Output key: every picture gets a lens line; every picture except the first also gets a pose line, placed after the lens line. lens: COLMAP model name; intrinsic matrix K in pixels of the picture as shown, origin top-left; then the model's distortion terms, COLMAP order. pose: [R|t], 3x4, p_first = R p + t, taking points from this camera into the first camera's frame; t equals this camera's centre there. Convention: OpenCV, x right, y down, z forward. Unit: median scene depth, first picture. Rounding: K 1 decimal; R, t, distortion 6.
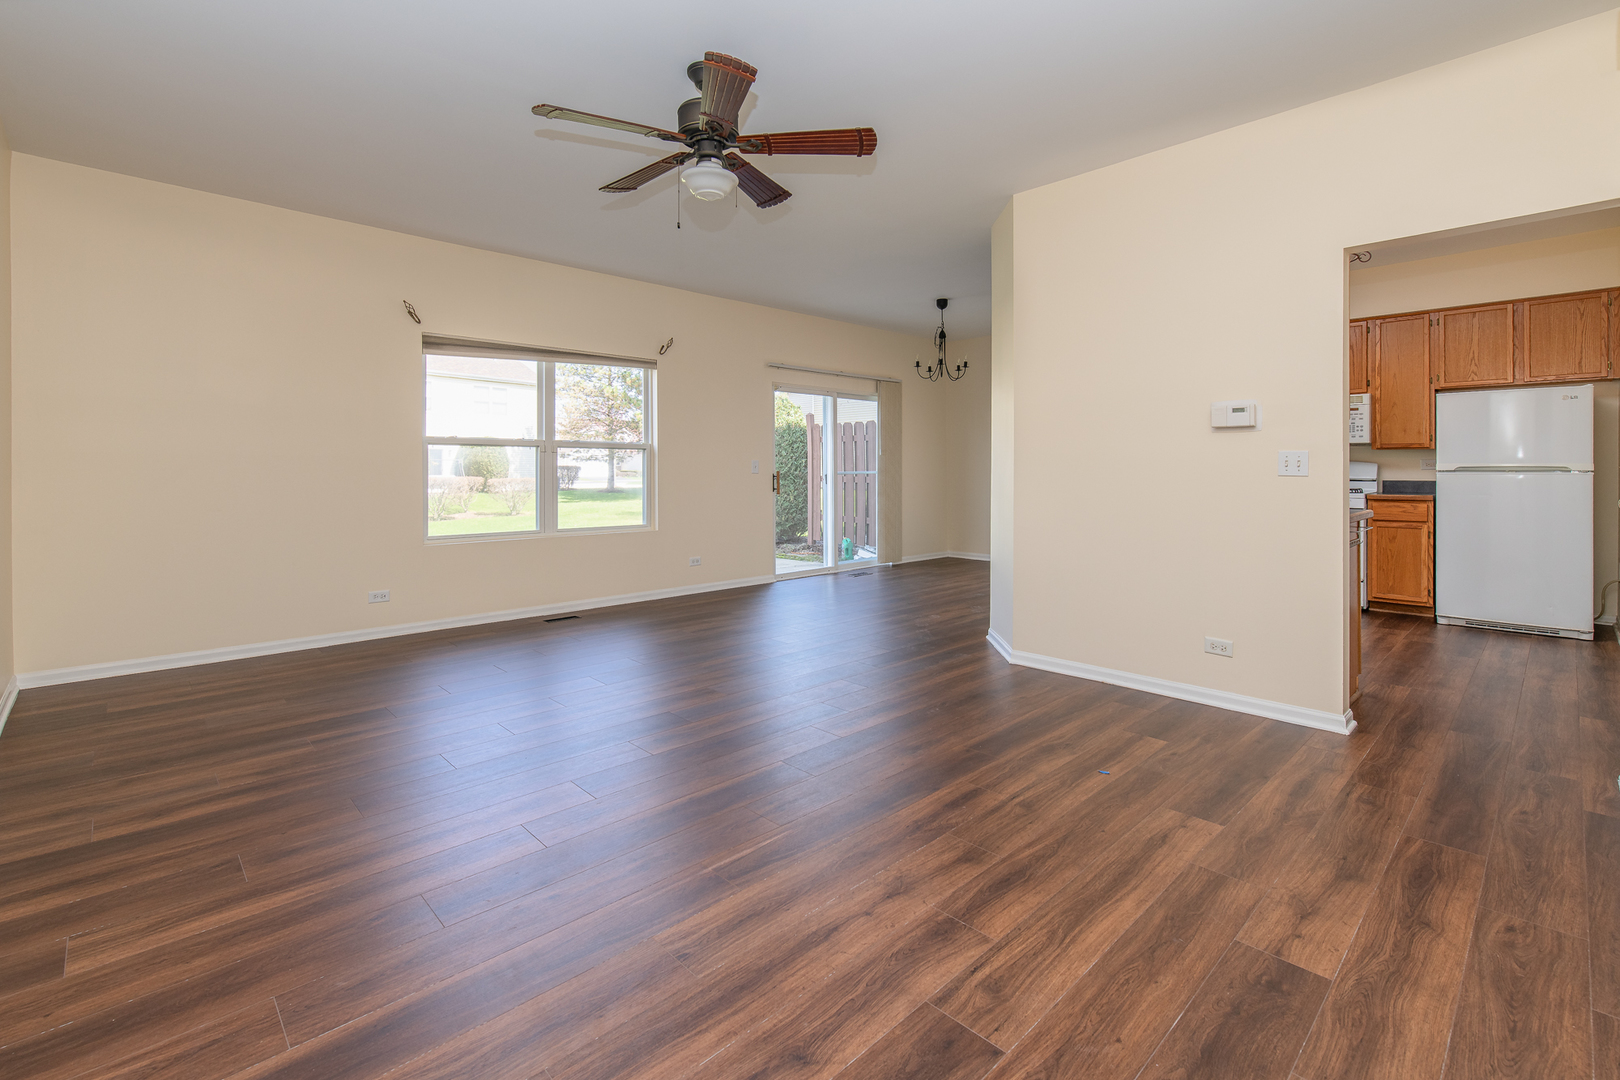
lens RADIAL K [[696.6, 0, 824.5], [0, 696.6, 476.7], [0, 0, 1]] dist [-0.002226, -0.000155]
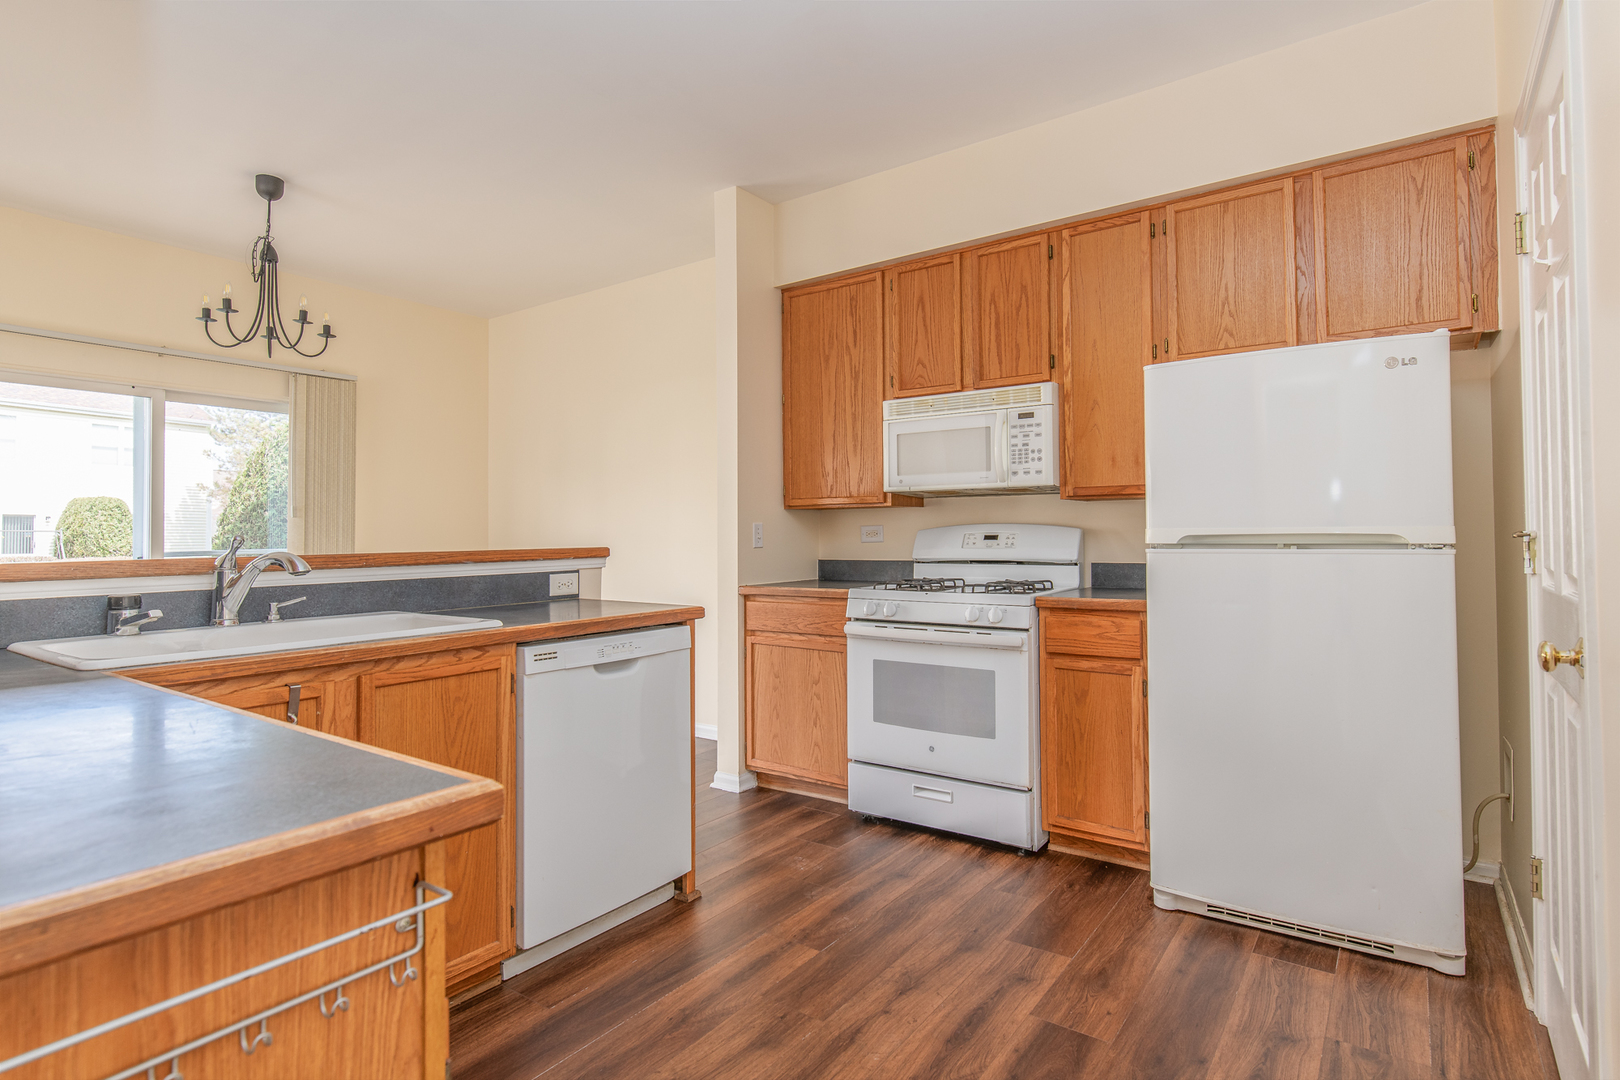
lens RADIAL K [[835.3, 0, 816.7], [0, 835.3, 526.0], [0, 0, 1]] dist [-0.013627, 0.000509]
pose [[0.978944, -0.003222, 0.204103, 0.542542], [0.008213, 0.999687, -0.023611, -0.009233], [-0.203964, 0.024790, 0.978665, 0.508026]]
